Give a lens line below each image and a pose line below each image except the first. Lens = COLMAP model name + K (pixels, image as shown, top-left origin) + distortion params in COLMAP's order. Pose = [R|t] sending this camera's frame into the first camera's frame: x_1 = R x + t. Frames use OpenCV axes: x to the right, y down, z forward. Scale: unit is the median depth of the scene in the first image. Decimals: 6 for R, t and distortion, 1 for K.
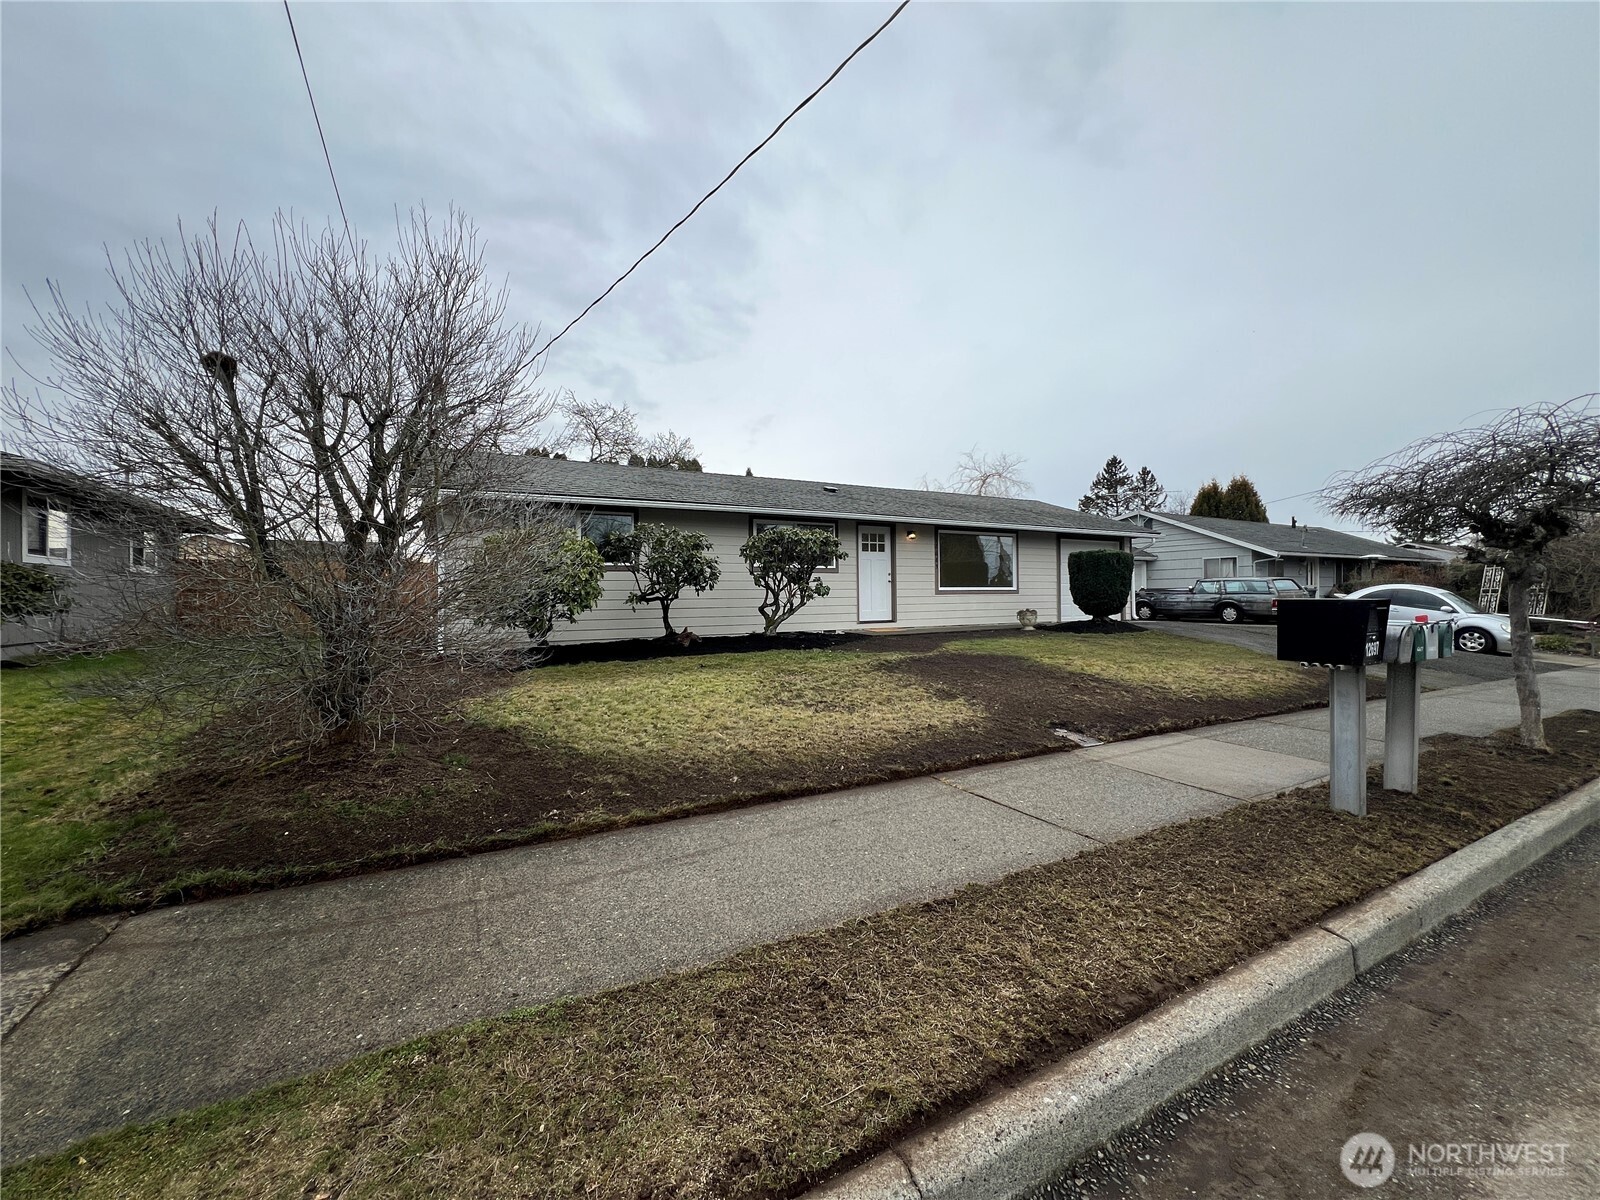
lens RADIAL K [[647.3, 0, 800.0], [0, 647.3, 599.1], [0, 0, 1]] dist [-0.000480, 0.000040]
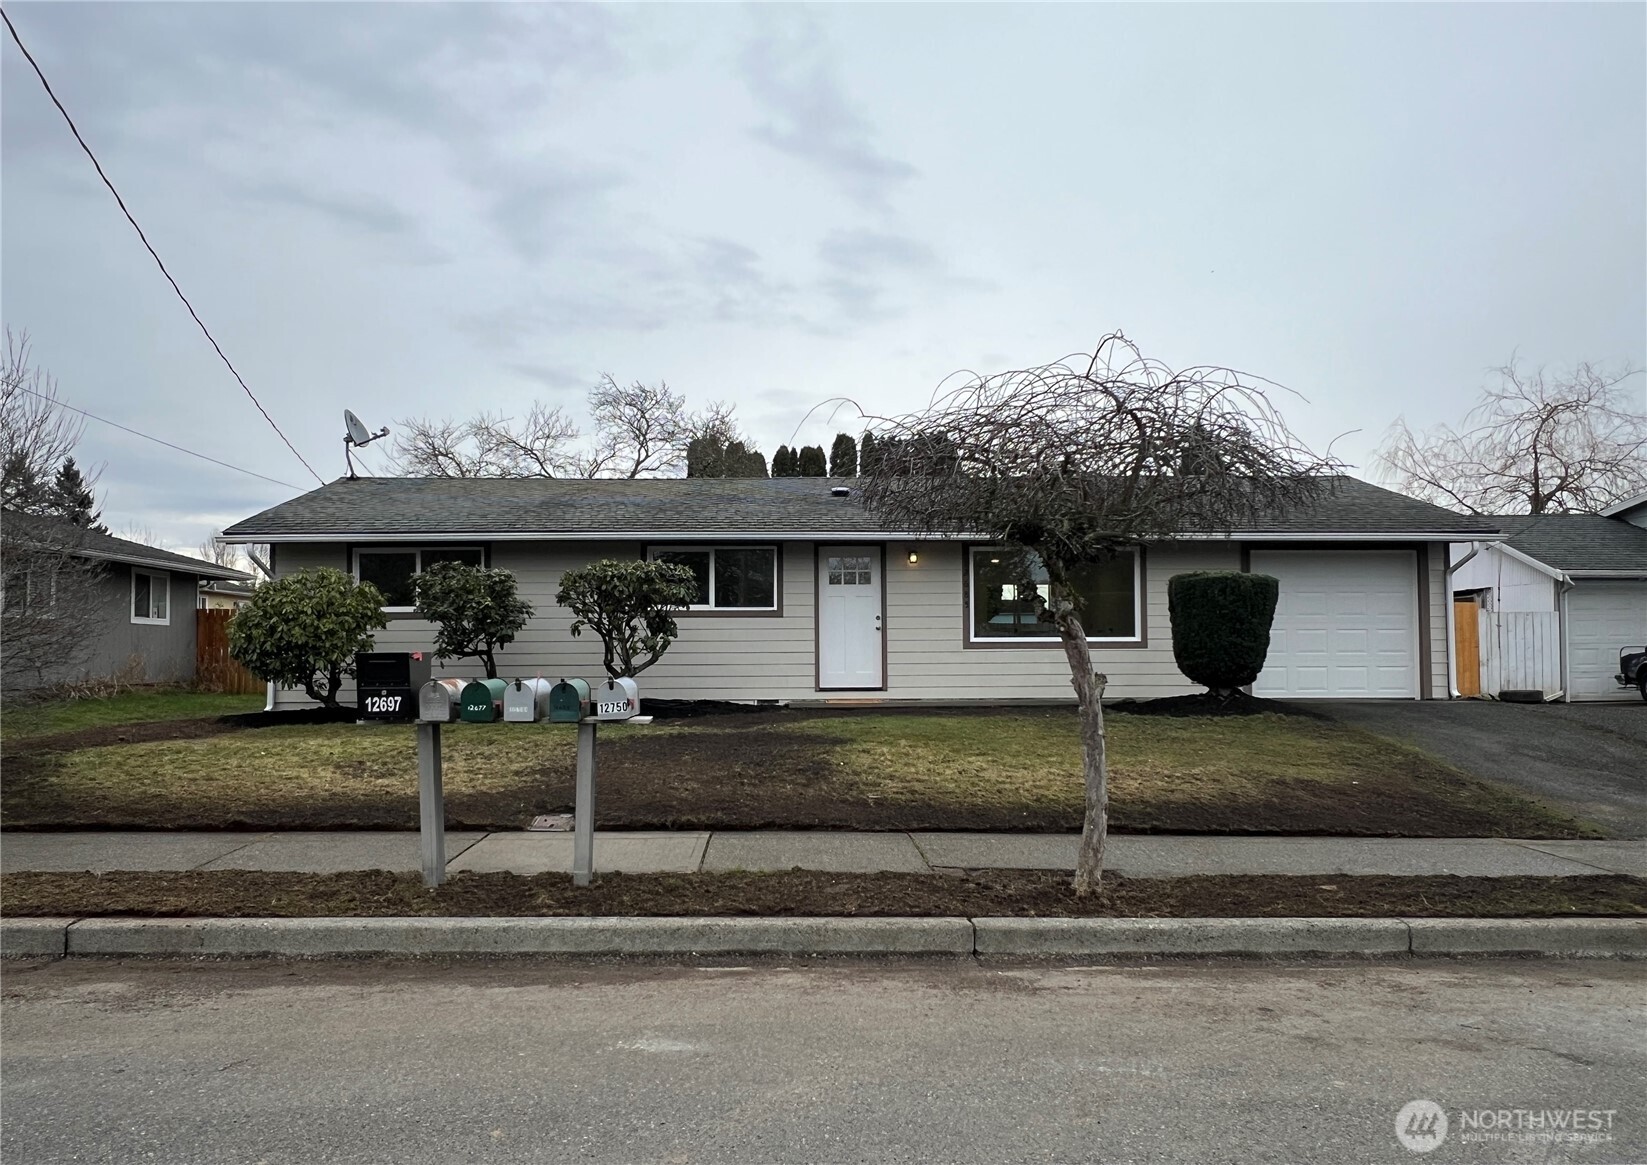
lens RADIAL K [[1144.0, 0, 823.2], [0, 1144.0, 584.2], [0, 0, 1]] dist [0.006525, 0.000132]
pose [[0.862447, -0.028310, -0.505356, 0.675807], [-0.005582, 0.997842, -0.065425, 0.003940], [0.506117, 0.059247, 0.860427, -0.031778]]
